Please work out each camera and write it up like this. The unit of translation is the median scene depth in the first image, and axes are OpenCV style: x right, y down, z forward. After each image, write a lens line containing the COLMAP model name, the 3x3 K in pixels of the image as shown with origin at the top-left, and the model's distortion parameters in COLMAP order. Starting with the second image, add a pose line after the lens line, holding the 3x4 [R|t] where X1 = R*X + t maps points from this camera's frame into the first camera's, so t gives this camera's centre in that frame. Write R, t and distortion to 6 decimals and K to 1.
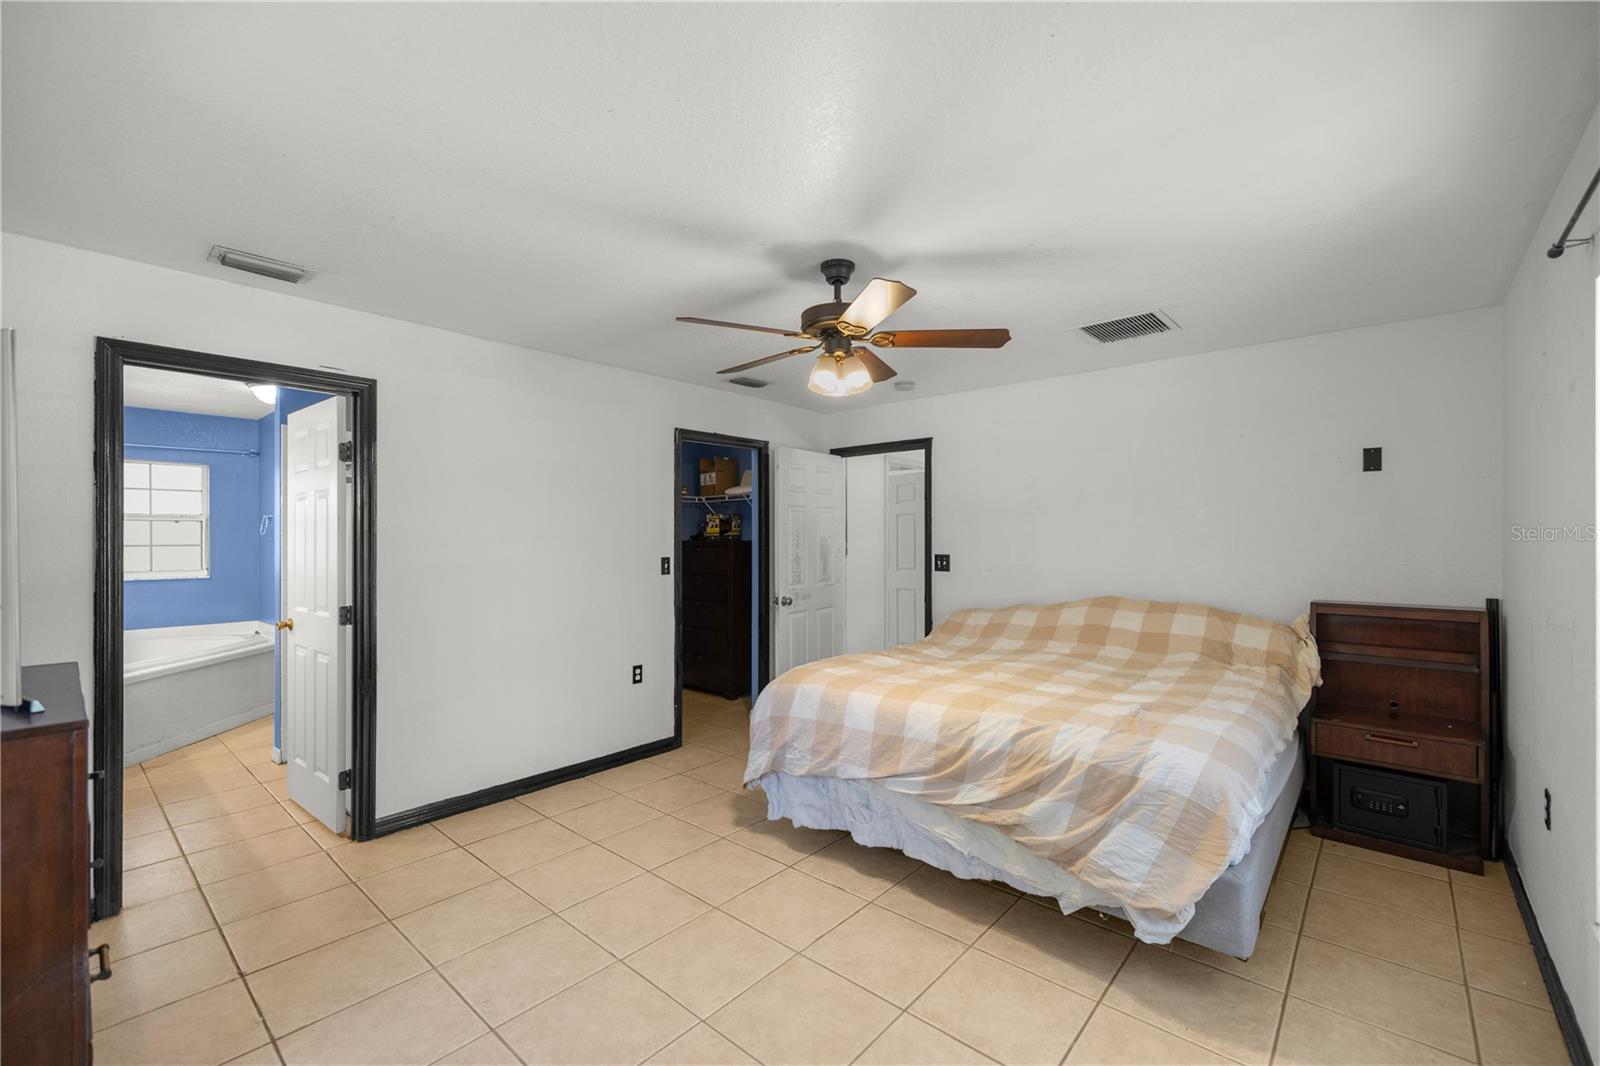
lens RADIAL K [[675.4, 0, 802.4], [0, 675.4, 530.1], [0, 0, 1]] dist [-0.000442, 0.000368]
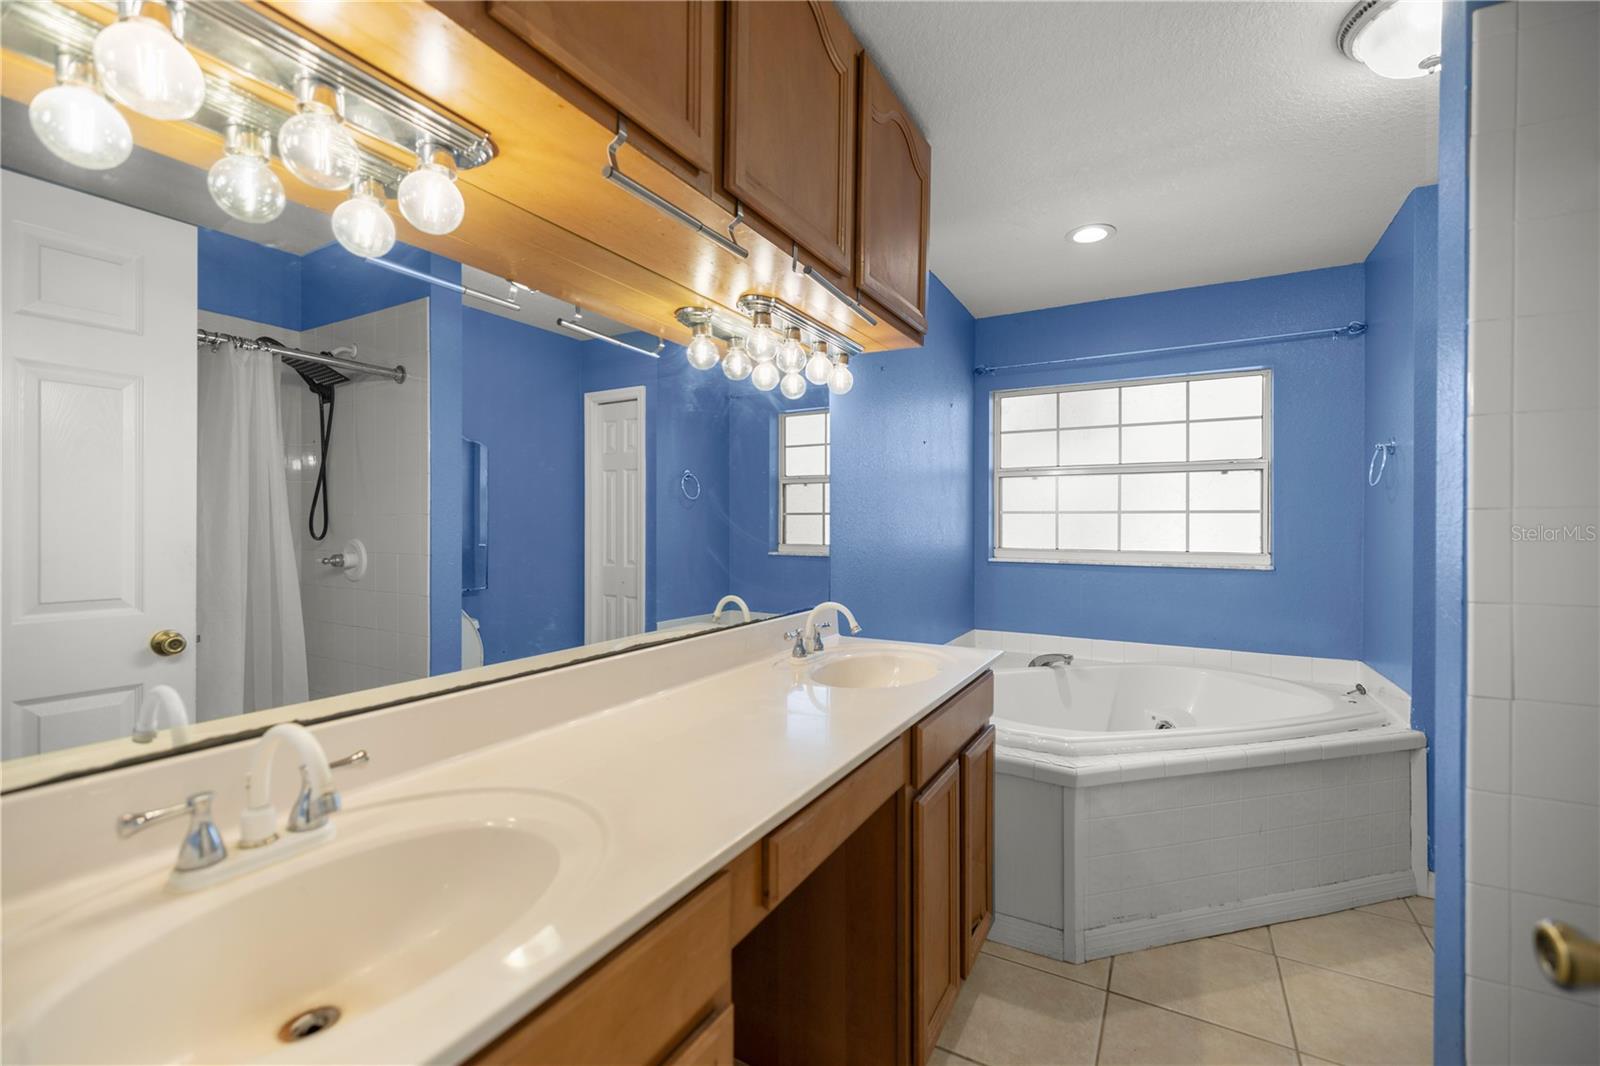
lens RADIAL K [[675.4, 0, 801.8], [0, 675.4, 527.2], [0, 0, 1]] dist [-0.000442, 0.000368]
pose [[0.206535, 0.006130, -0.978420, -0.425235], [-0.001219, 0.999981, 0.006008, 0.033297], [0.978439, -0.000048, 0.206538, 0.518217]]
